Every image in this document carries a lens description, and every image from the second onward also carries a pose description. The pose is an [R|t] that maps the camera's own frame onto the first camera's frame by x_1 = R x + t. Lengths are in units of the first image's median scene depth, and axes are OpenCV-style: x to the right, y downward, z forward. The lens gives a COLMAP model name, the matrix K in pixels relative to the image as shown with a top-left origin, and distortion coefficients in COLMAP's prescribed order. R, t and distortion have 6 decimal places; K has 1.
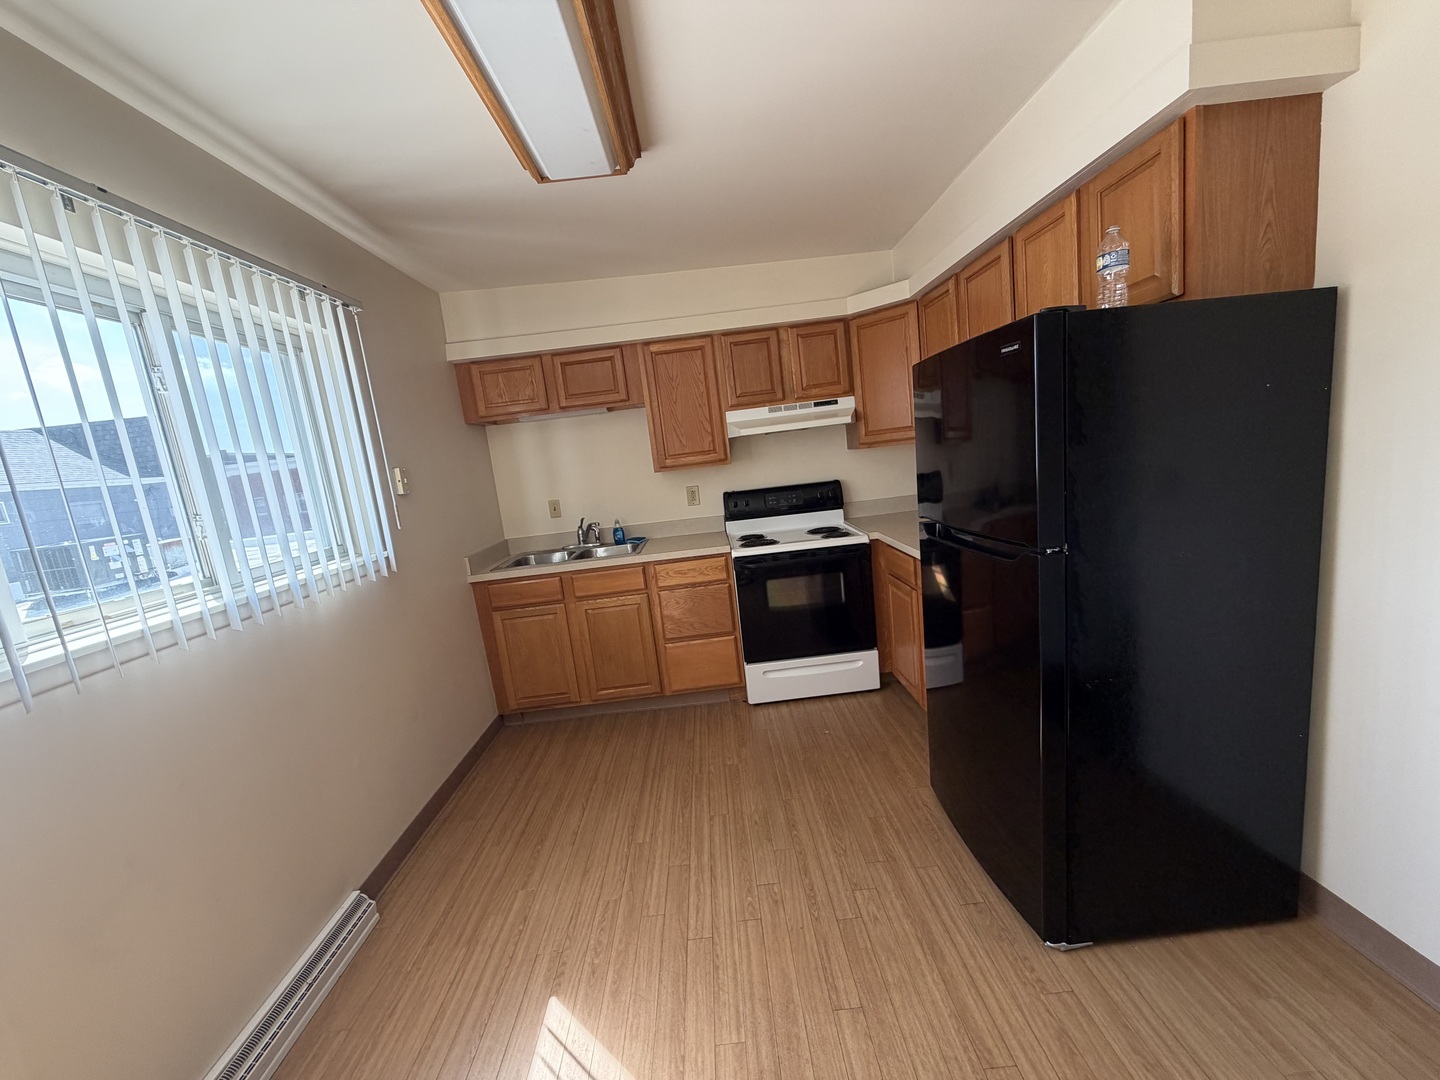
lens RADIAL K [[576.1, 0, 719.6], [0, 576.1, 544.6], [0, 0, 1]] dist [0.001806, -0.000204]
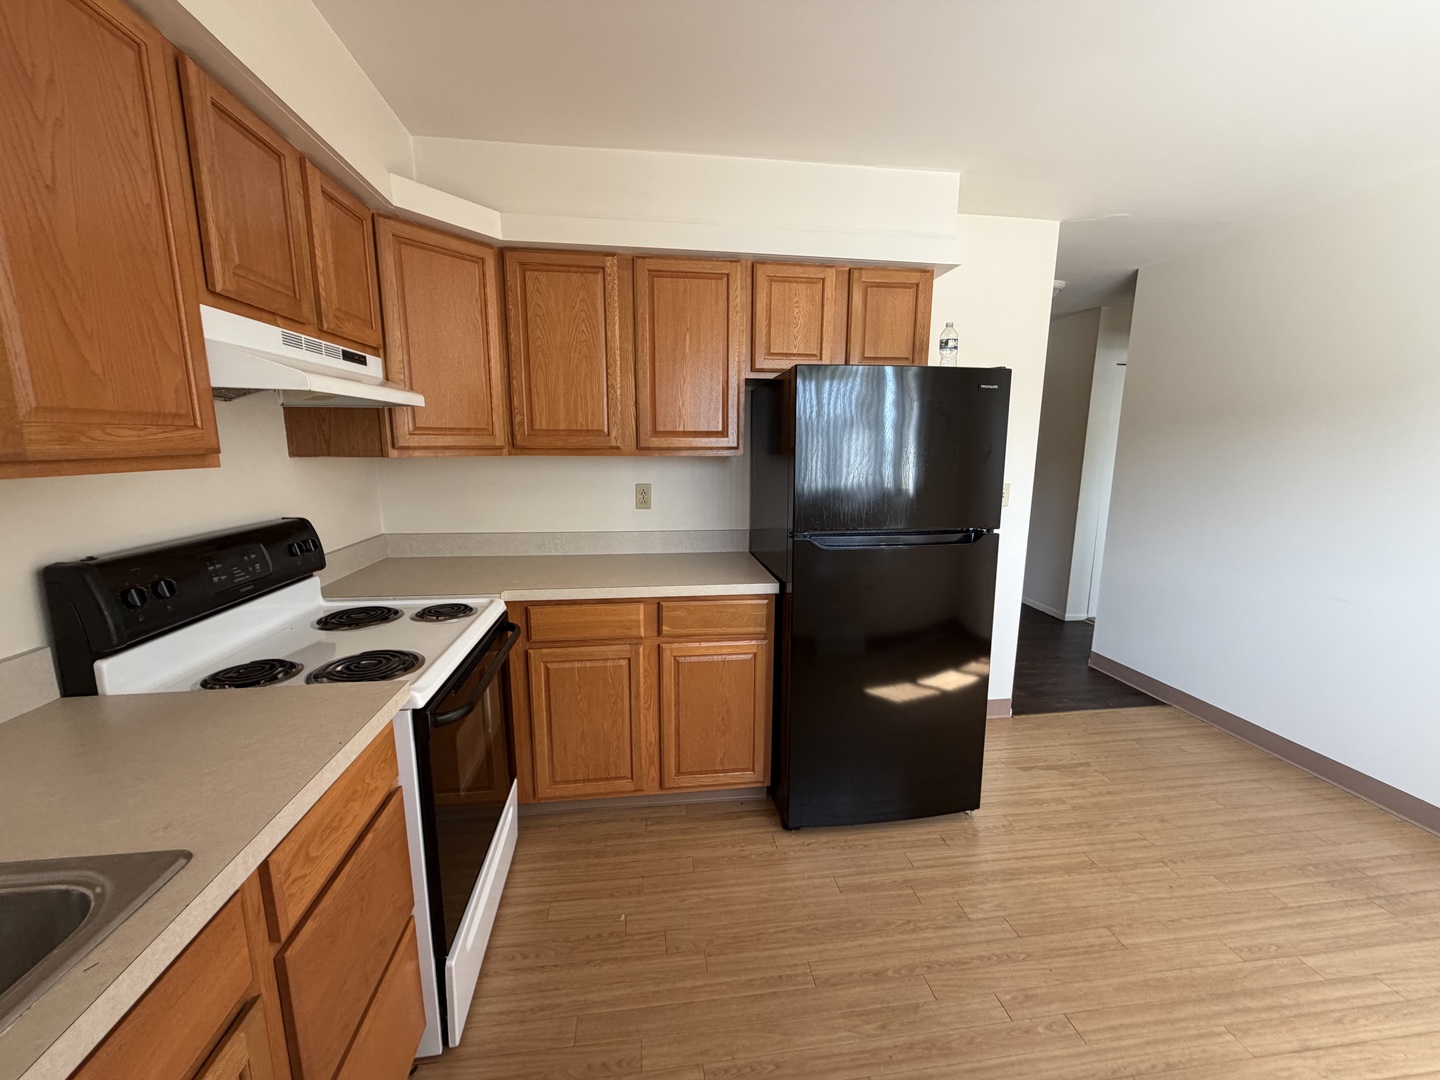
lens RADIAL K [[576.1, 0, 718.9], [0, 576.1, 542.9], [0, 0, 1]] dist [0.001806, -0.000204]
pose [[-0.102993, -0.056984, 0.993048, -0.493229], [0.163630, 0.983786, 0.073423, -0.108300], [-0.981131, 0.170054, -0.091999, 1.099148]]
